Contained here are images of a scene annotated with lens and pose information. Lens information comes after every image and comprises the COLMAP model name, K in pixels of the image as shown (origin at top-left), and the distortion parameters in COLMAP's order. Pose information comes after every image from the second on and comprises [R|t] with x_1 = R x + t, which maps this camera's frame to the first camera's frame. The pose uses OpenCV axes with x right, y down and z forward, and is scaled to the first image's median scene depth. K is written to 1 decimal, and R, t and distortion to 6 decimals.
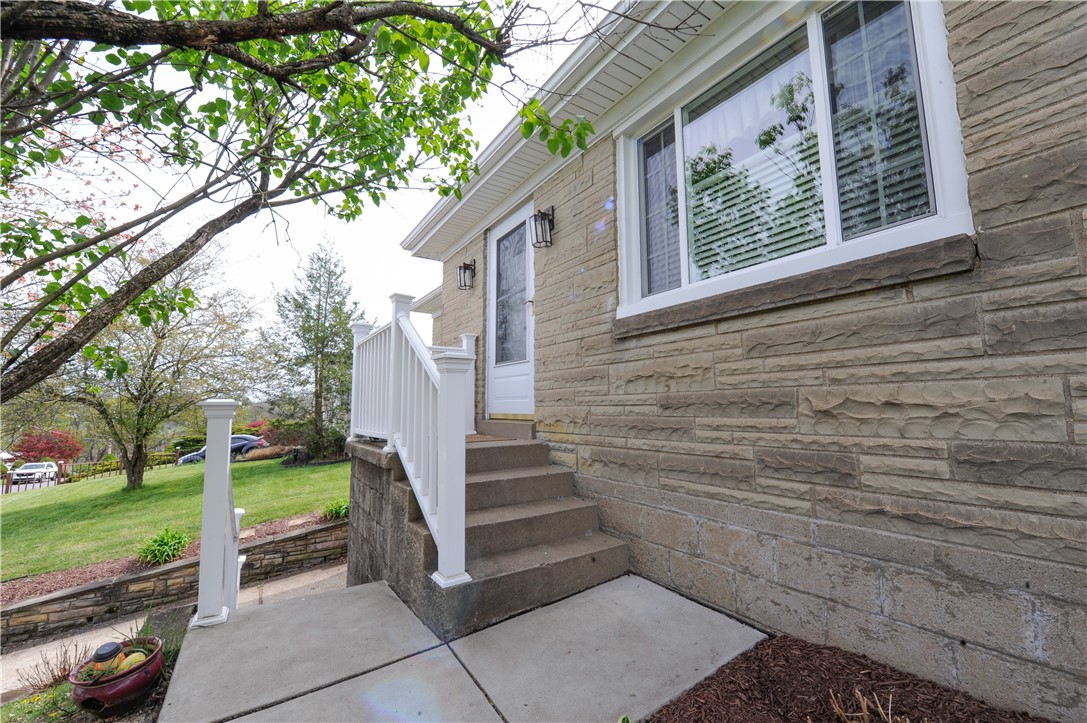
lens RADIAL K [[429.7, 0, 546.0], [0, 429.7, 361.4], [0, 0, 1]] dist [-0.017473, -0.000215]
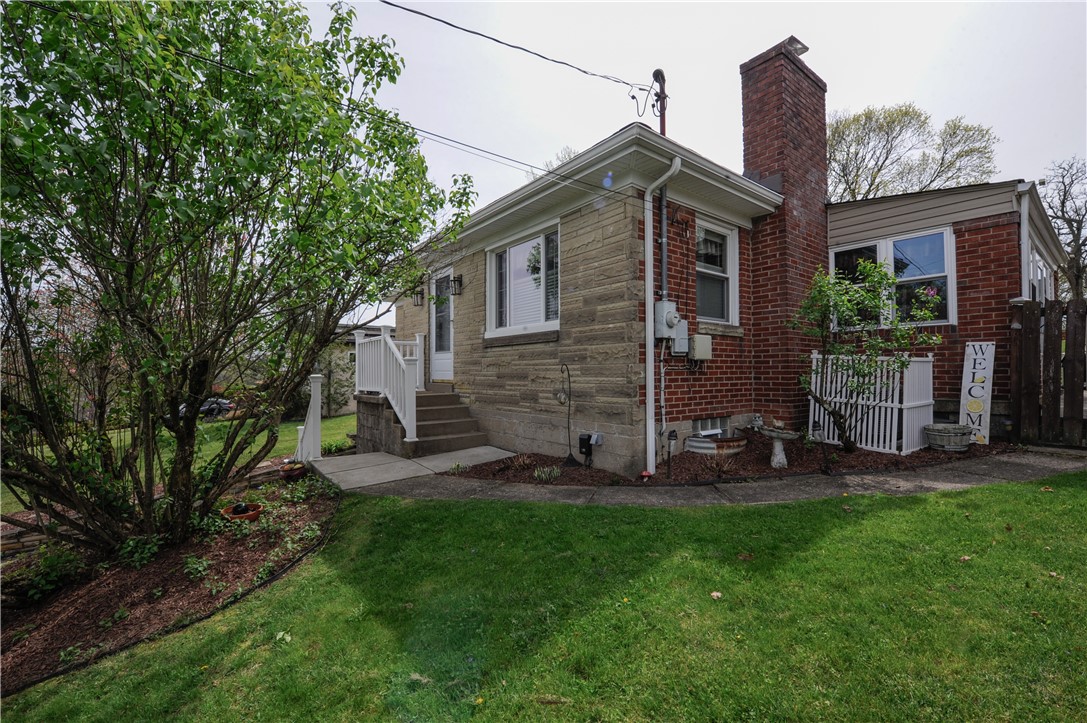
lens RADIAL K [[447.6, 0, 541.5], [0, 447.6, 362.0], [0, 0, 1]] dist [-0.000382, -0.000008]
pose [[0.997897, 0.001379, 0.064798, 0.321623], [-0.007011, 0.996203, 0.086777, -0.184657], [-0.064432, -0.087049, 0.994118, -1.404292]]
